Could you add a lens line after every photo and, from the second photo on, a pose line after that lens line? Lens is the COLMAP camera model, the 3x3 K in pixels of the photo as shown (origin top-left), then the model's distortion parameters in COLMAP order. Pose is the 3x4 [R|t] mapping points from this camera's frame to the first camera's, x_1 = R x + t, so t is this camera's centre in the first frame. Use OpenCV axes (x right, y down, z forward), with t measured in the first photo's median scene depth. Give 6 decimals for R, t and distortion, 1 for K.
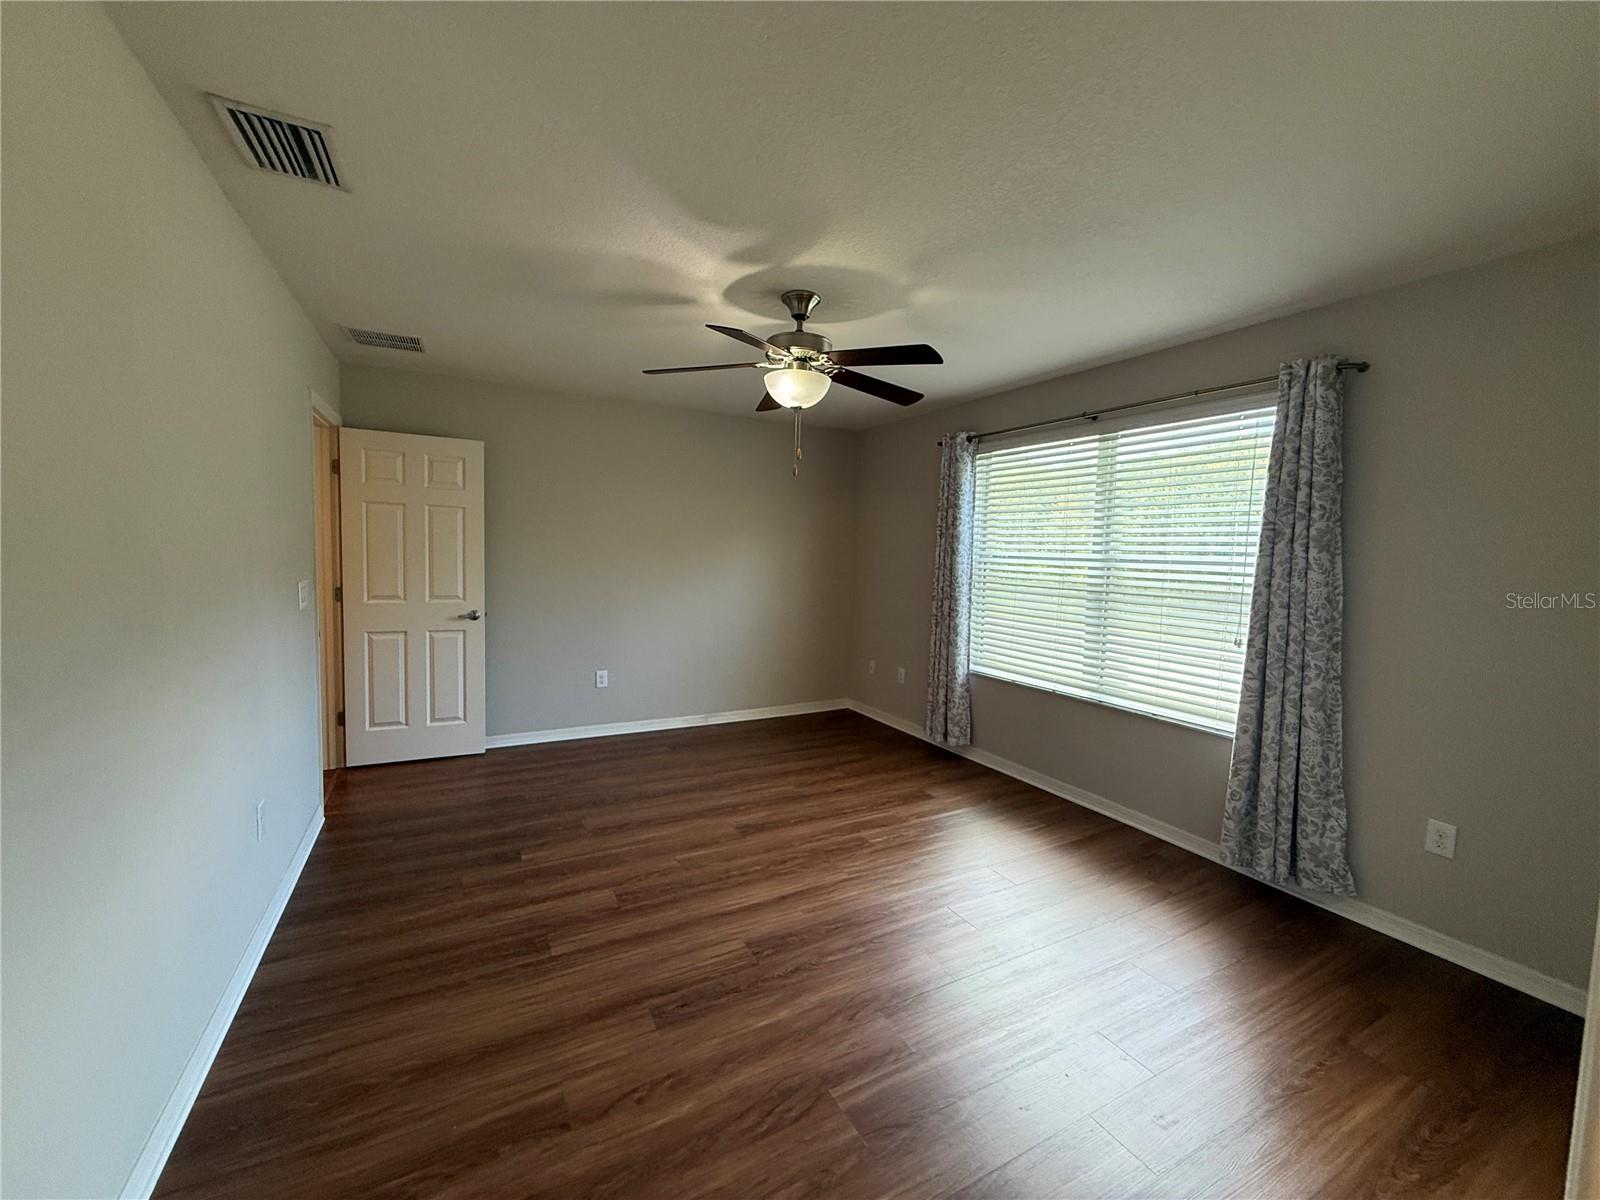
lens RADIAL K [[637.5, 0, 795.8], [0, 637.5, 597.7], [0, 0, 1]] dist [0.000080, 0.000233]
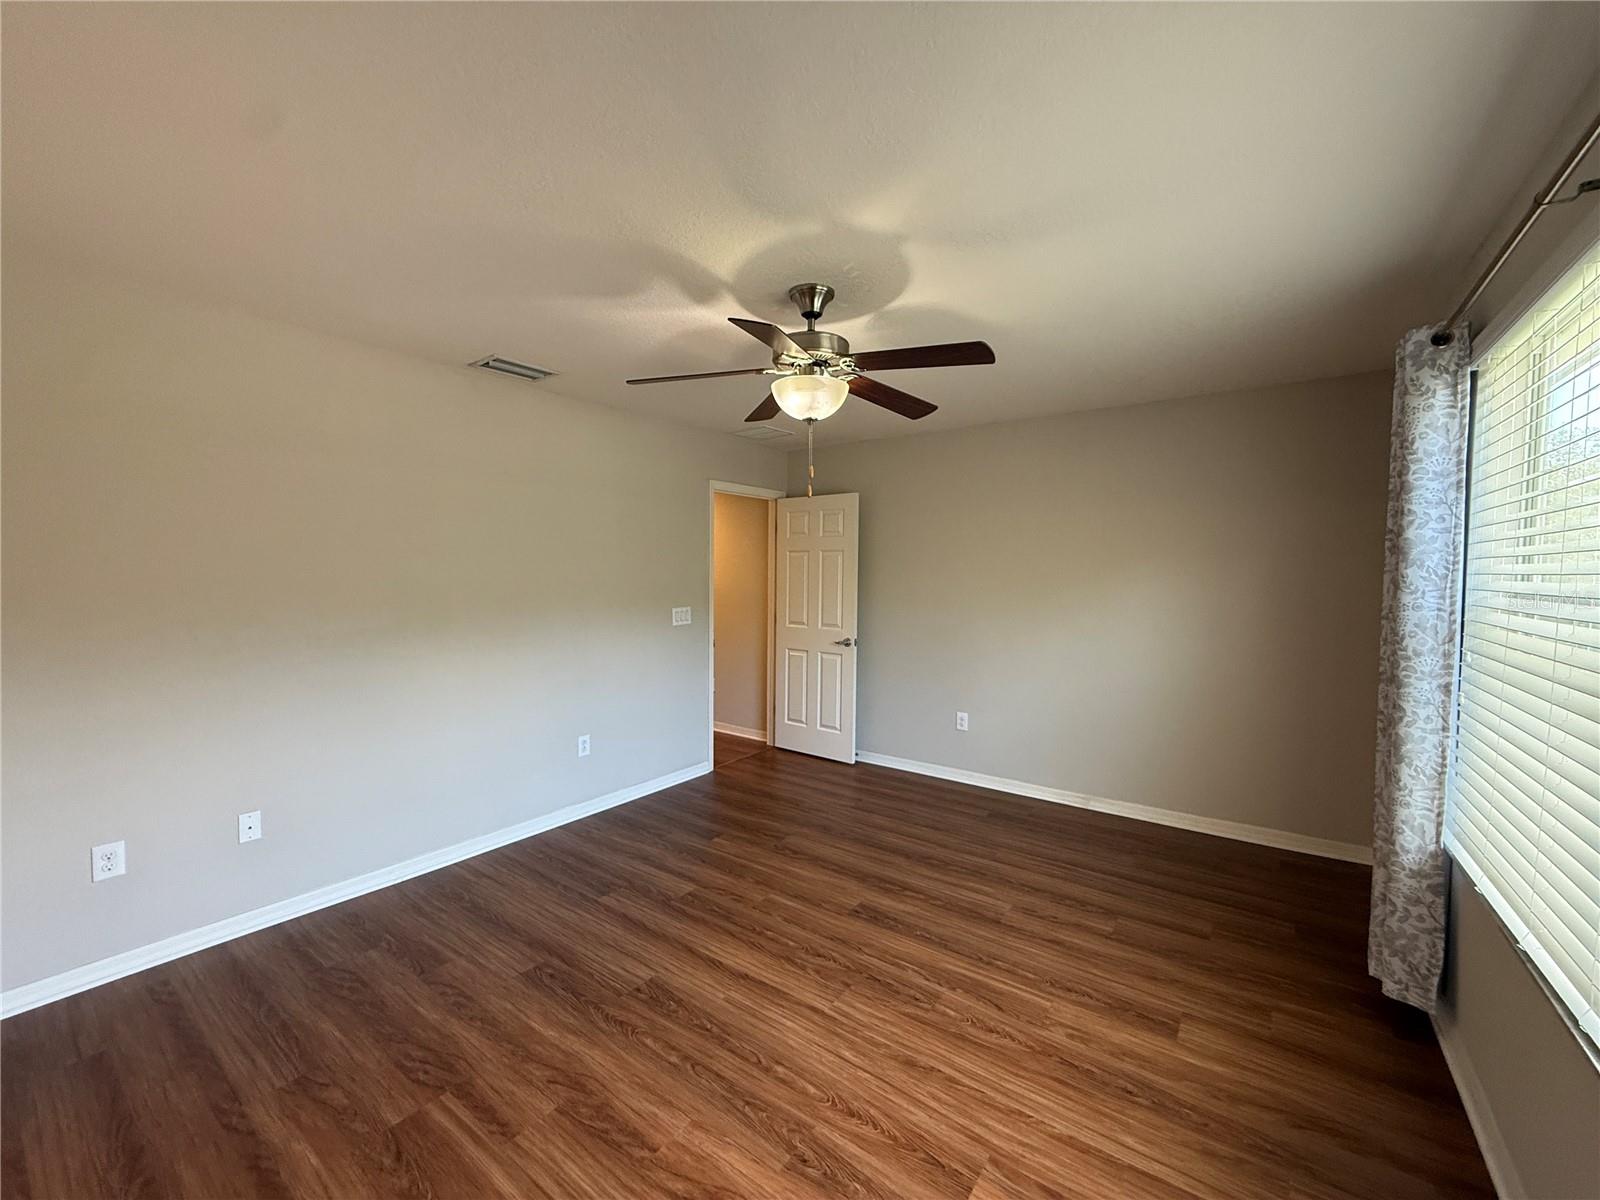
lens RADIAL K [[640.1, 0, 795.6], [0, 640.1, 596.8], [0, 0, 1]] dist [0.002213, -0.000091]
pose [[0.429018, 0.008060, -0.903260, 0.545522], [-0.061376, 0.997909, -0.020247, -0.027396], [0.901208, 0.064125, 0.428616, 0.438239]]
